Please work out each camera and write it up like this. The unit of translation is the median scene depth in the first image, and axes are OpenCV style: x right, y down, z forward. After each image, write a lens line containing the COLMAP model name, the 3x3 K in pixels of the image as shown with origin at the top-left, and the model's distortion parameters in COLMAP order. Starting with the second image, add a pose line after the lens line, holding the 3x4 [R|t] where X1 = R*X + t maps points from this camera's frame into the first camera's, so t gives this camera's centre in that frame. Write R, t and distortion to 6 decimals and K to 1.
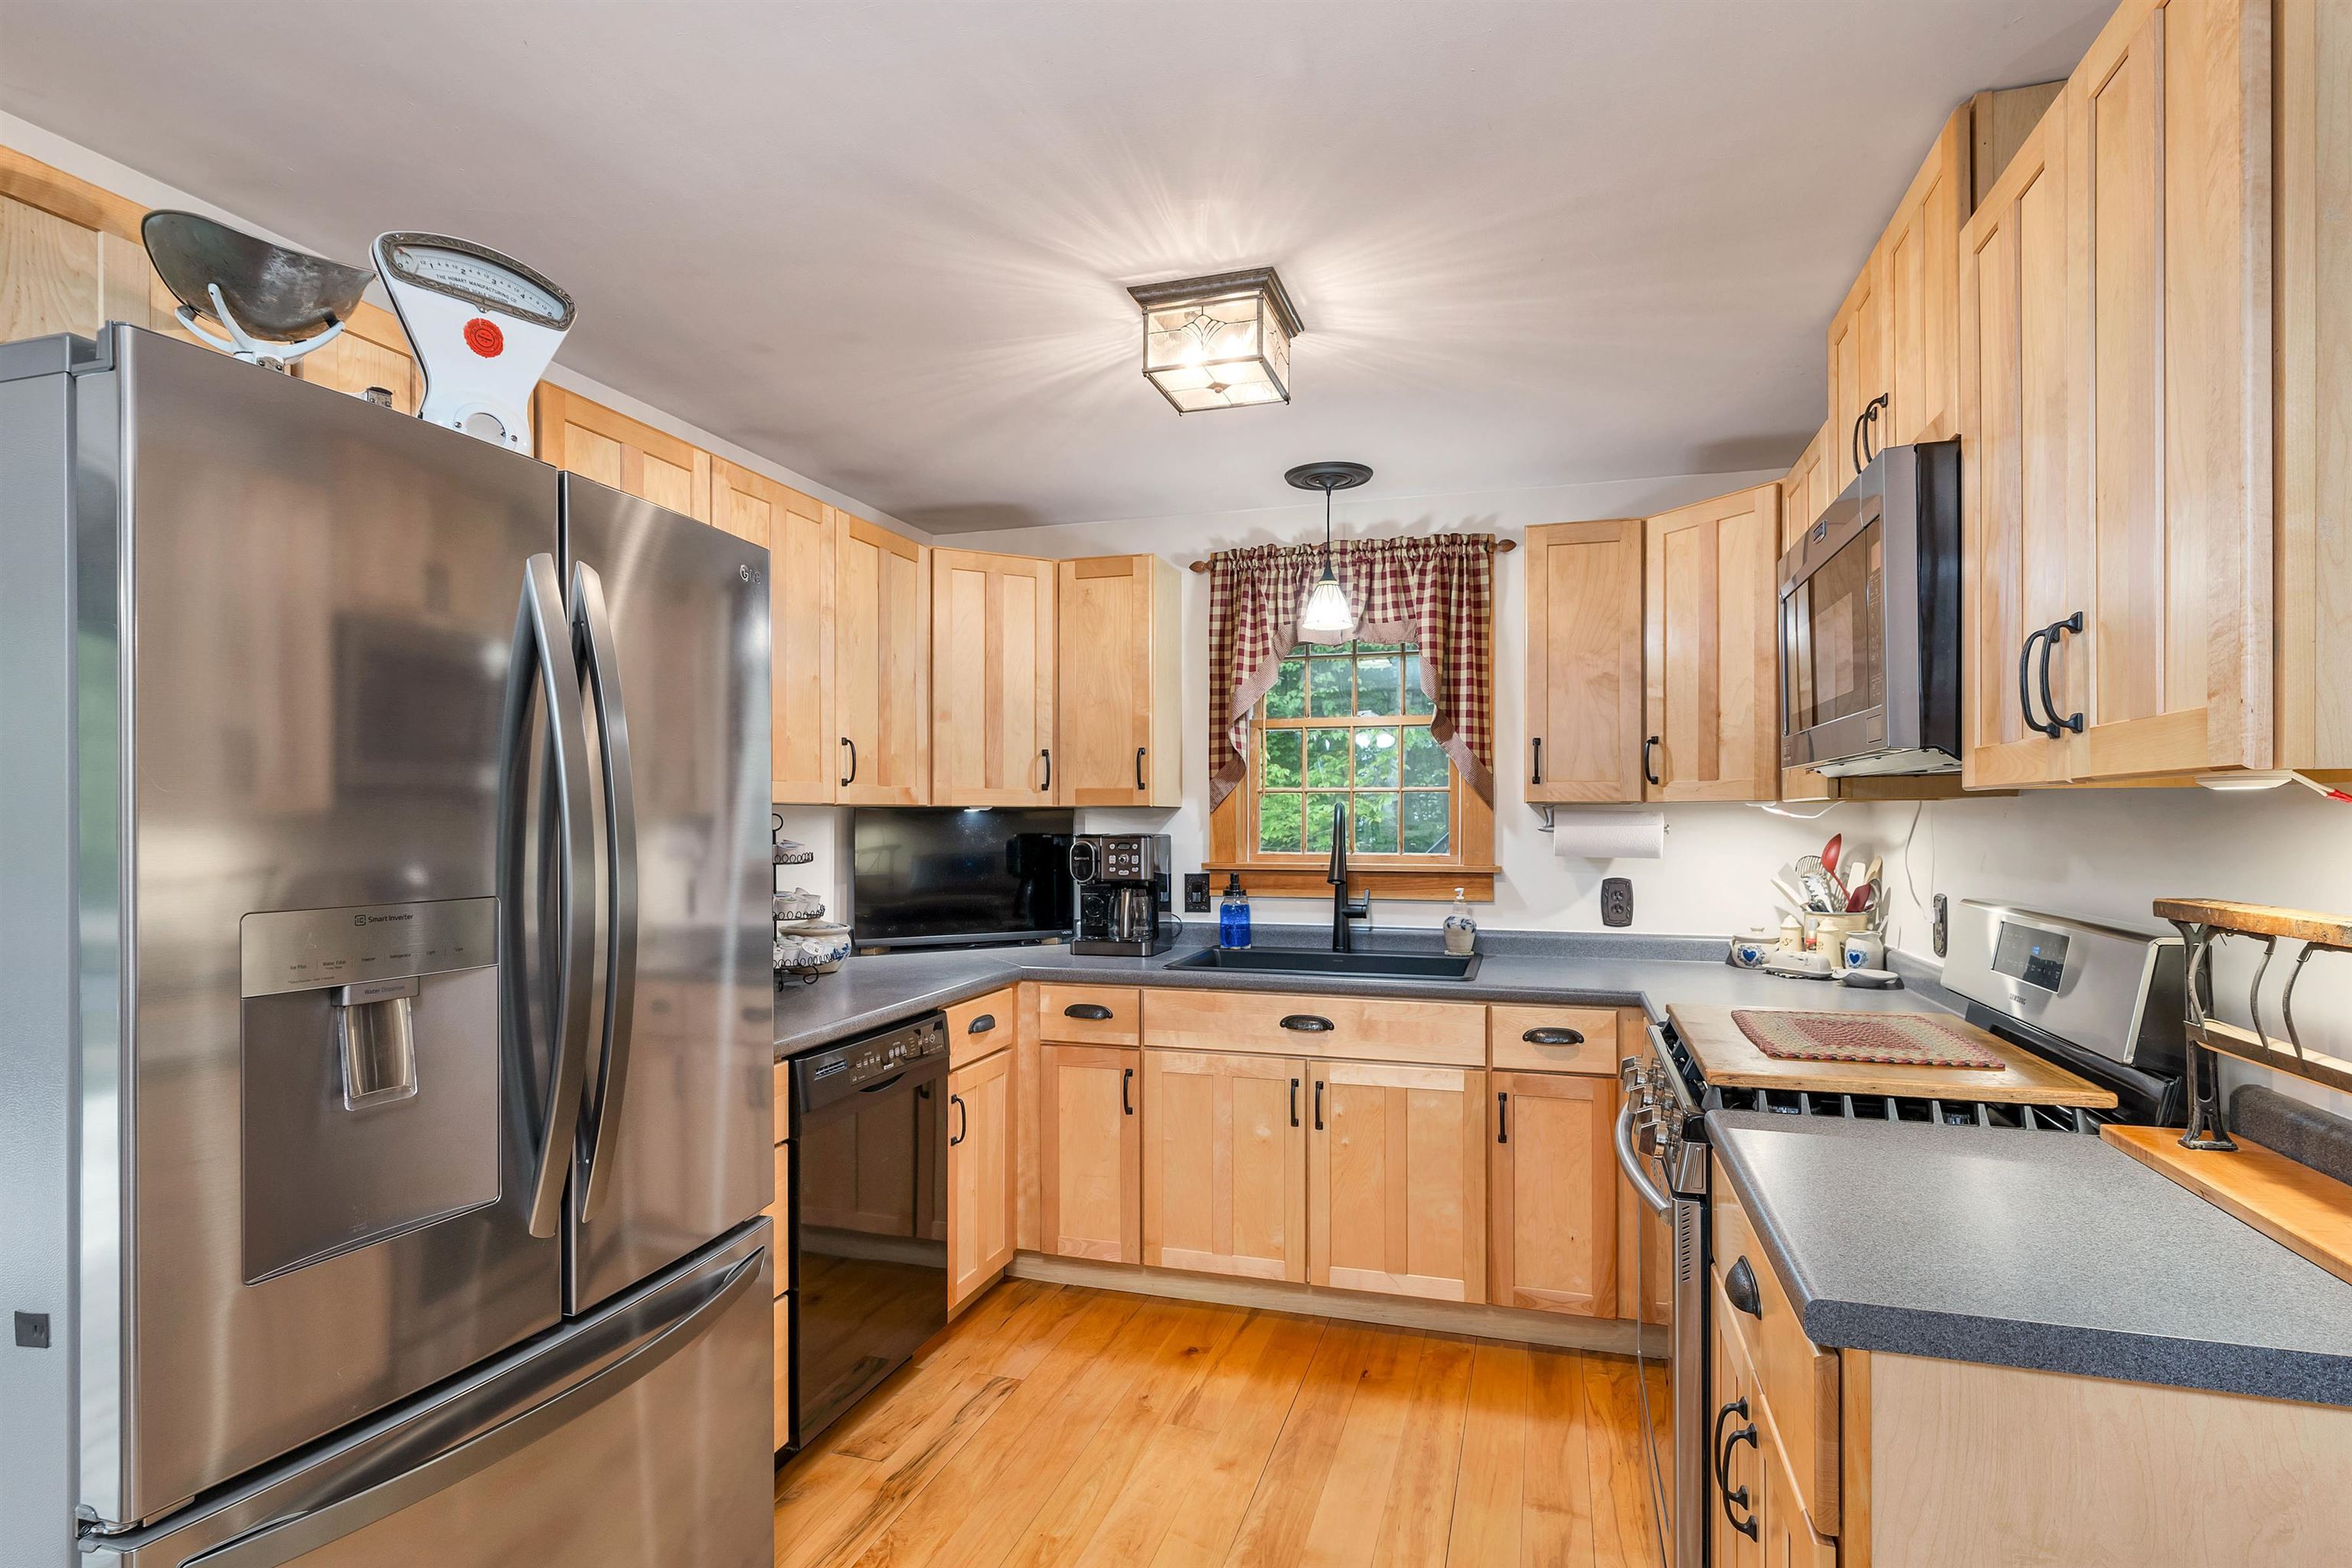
lens RADIAL K [[1154.2, 0, 1190.0], [0, 1154.2, 818.4], [0, 0, 1]] dist [0.000555, 0.000046]
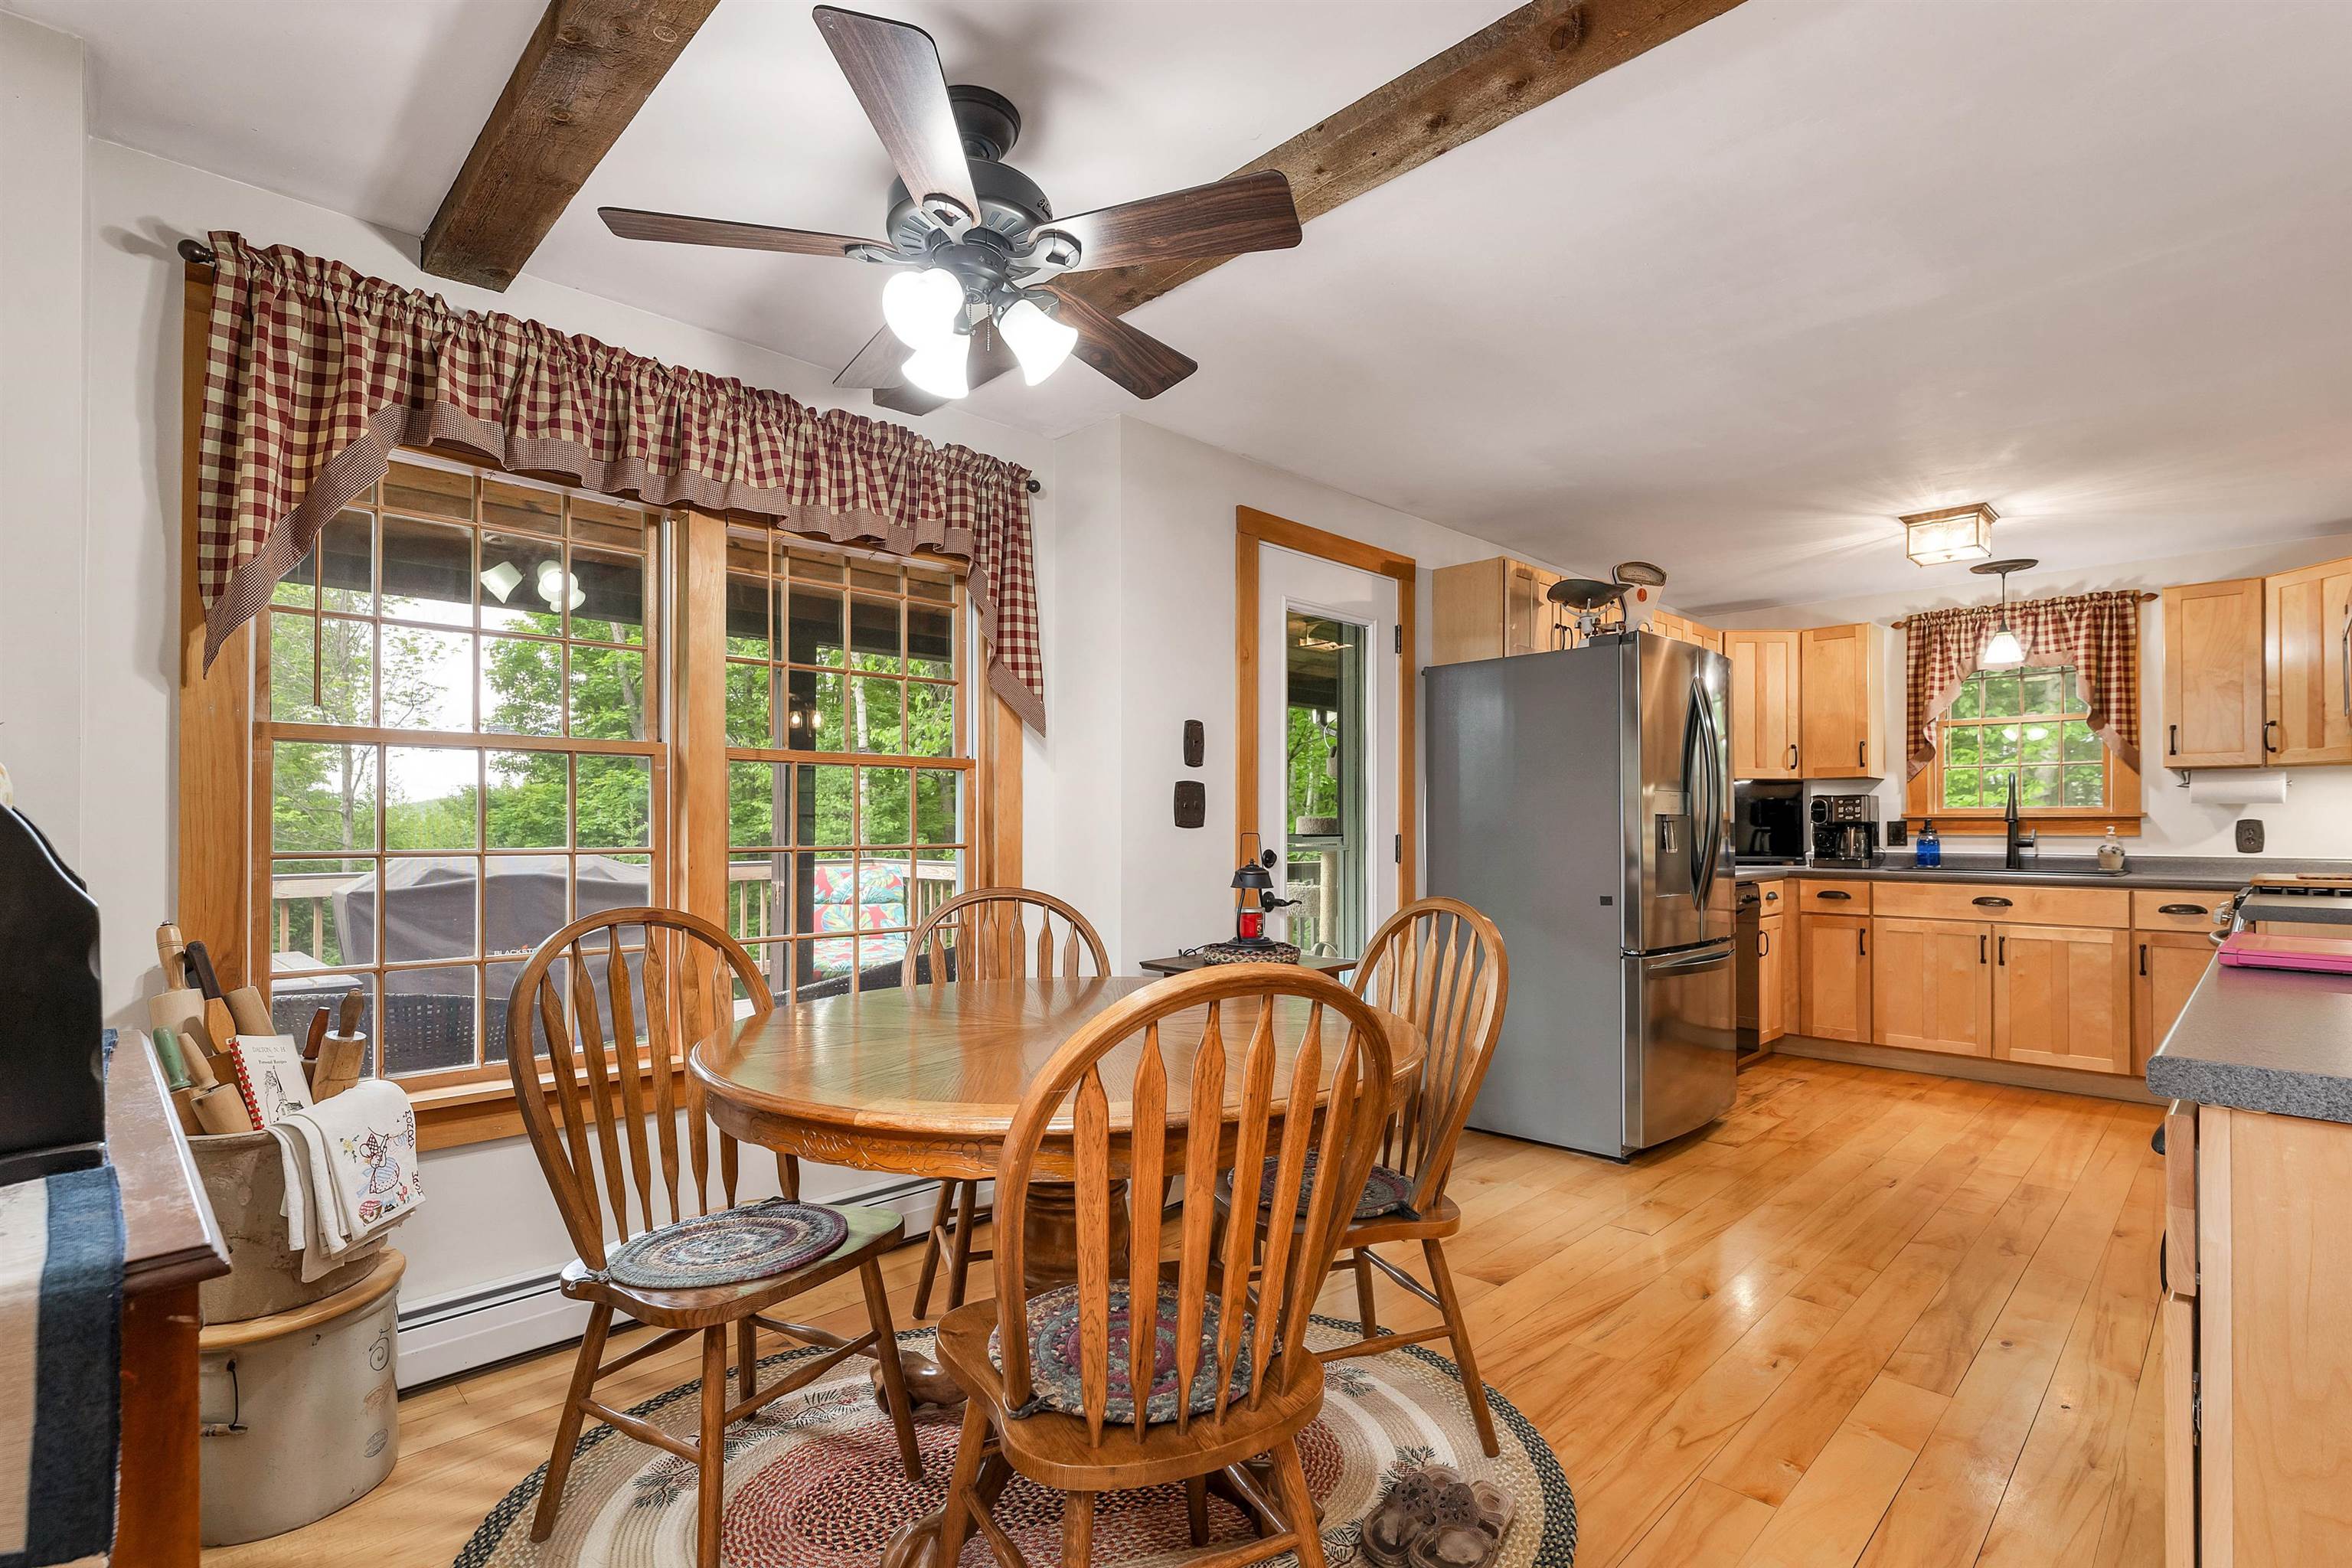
lens RADIAL K [[1105.2, 0, 1170.6], [0, 1105.2, 820.6], [0, 0, 1]] dist [-0.000289, -0.000441]
pose [[0.882247, -0.002819, -0.470778, -0.169024], [-0.000085, 0.999981, -0.006146, 0.060633], [0.470787, 0.005462, 0.882230, -0.843163]]
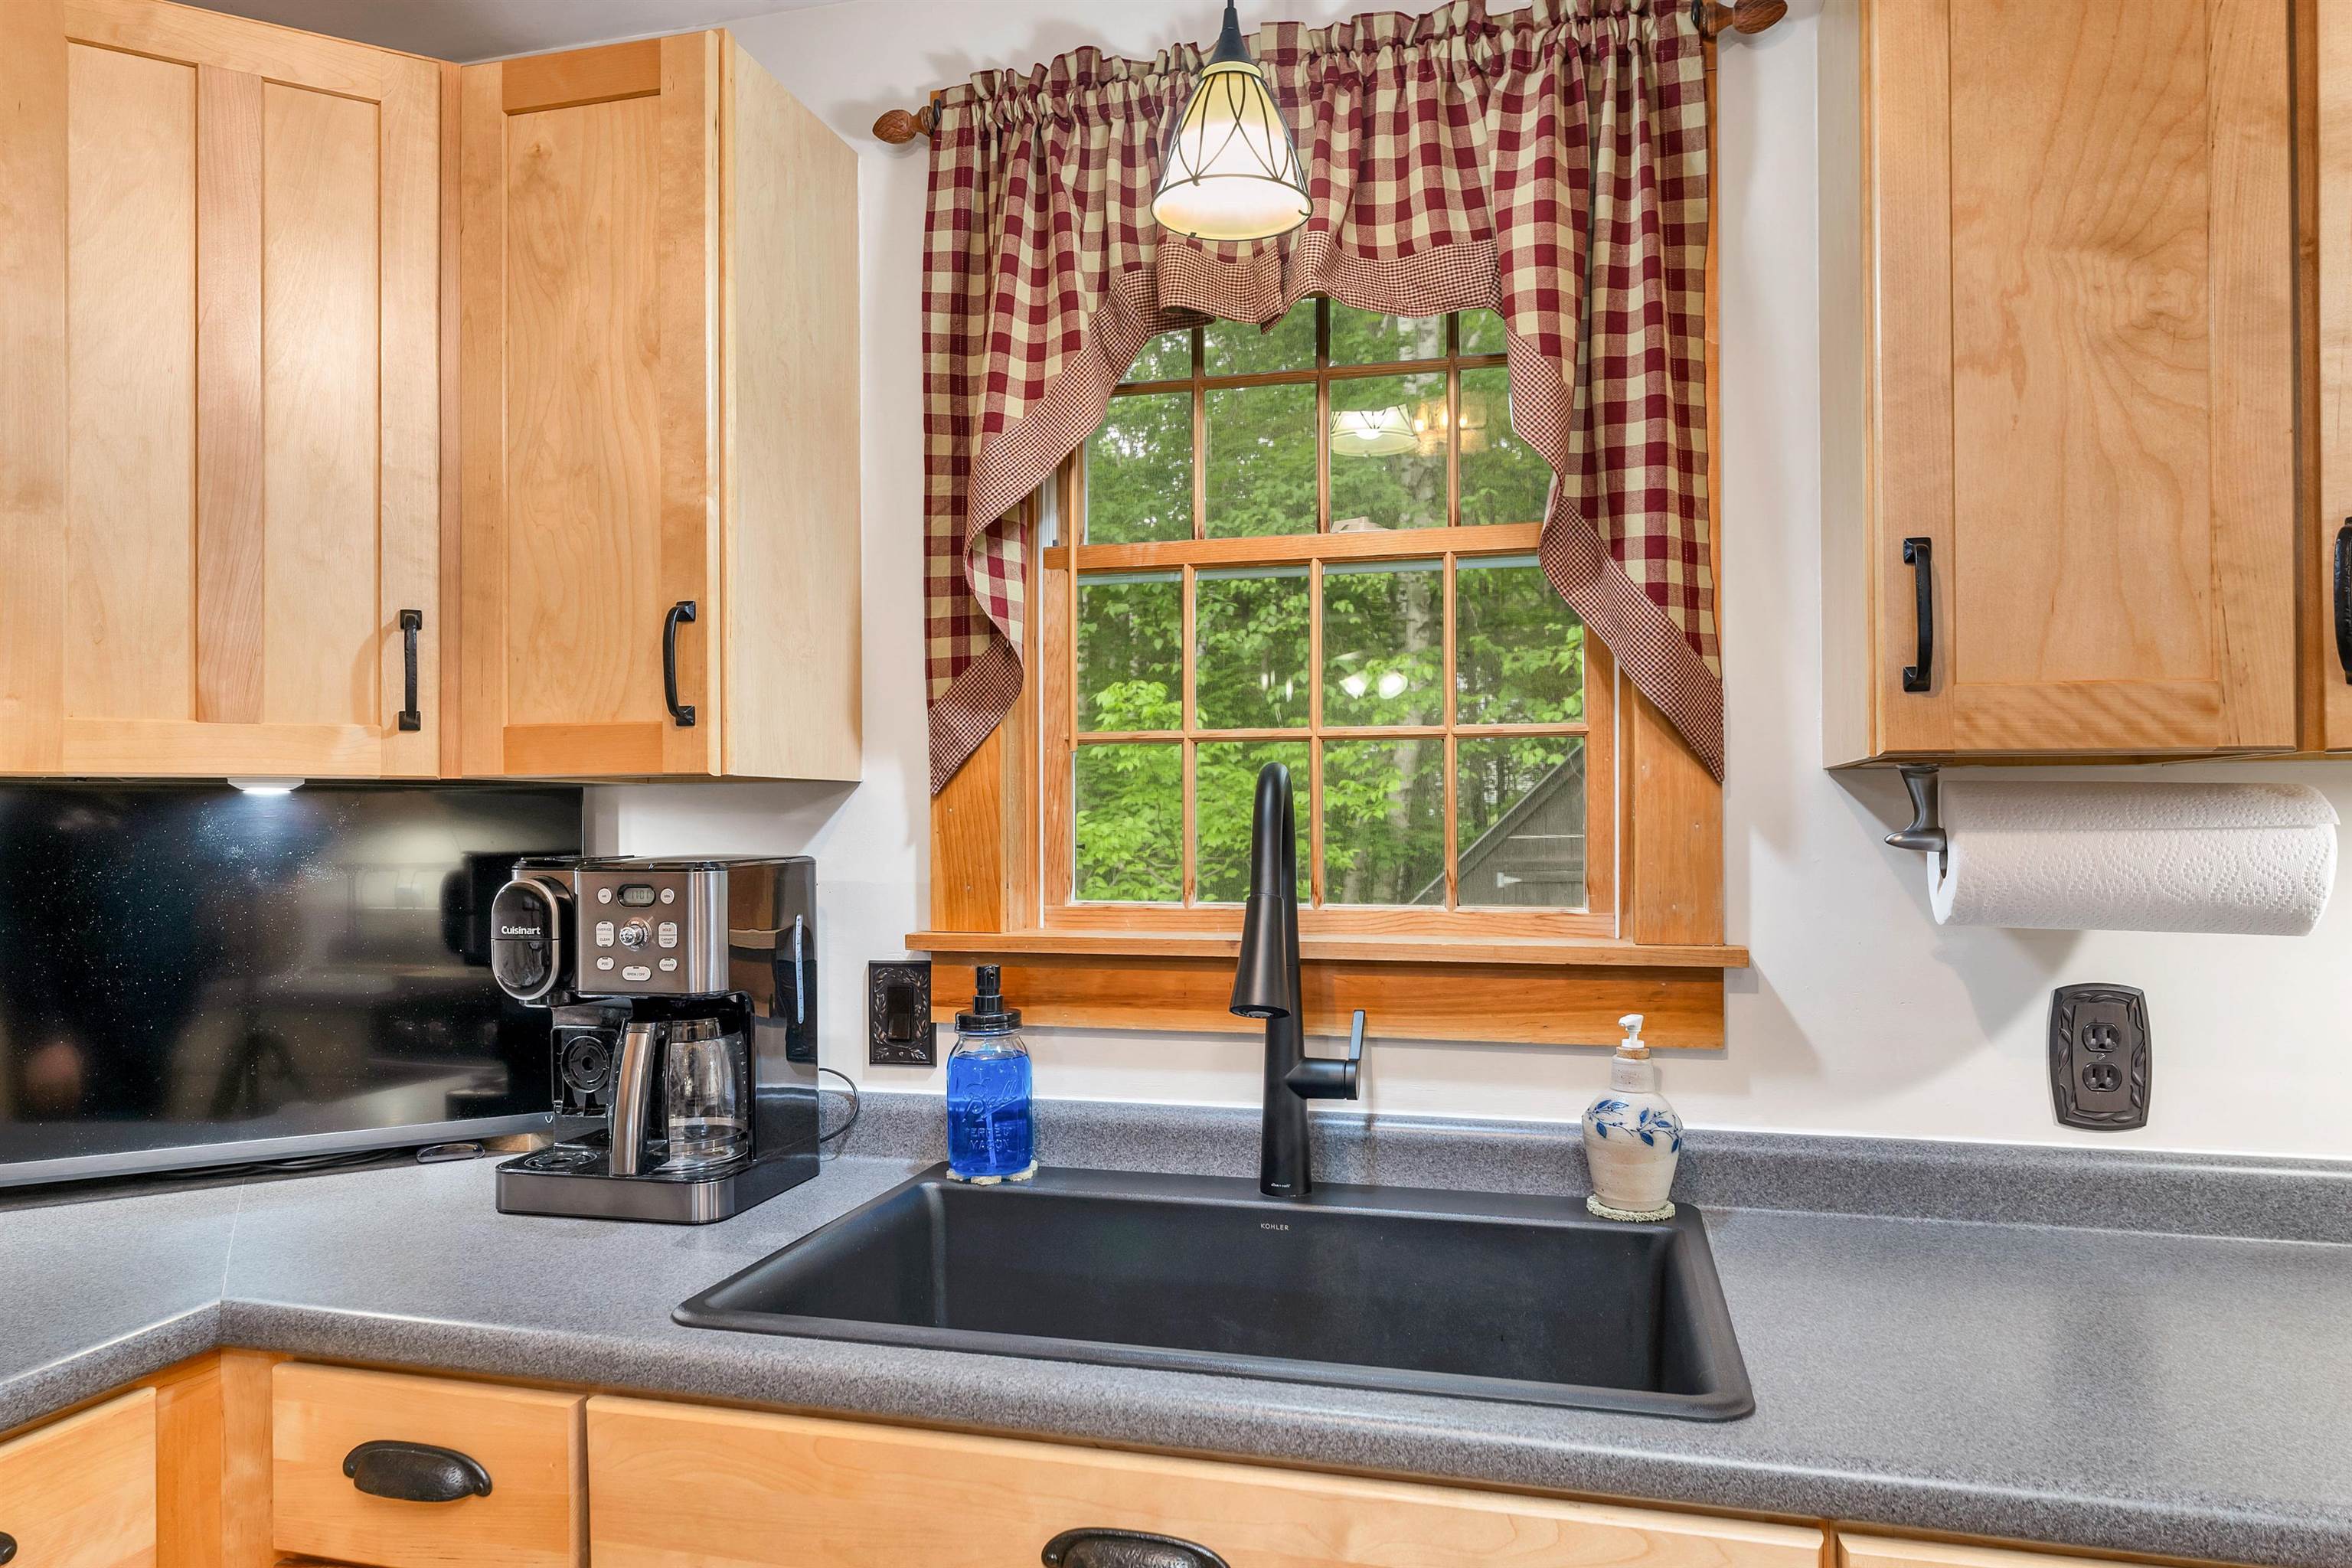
lens RADIAL K [[1510.7, 0, 1167.5], [0, 1510.7, 798.7], [0, 0, 1]] dist [-0.006379, -0.000619]
pose [[0.999743, -0.003271, 0.022453, 0.087460], [0.003512, 0.999936, -0.010713, 0.001226], [-0.022417, 0.010789, 0.999690, 0.554195]]
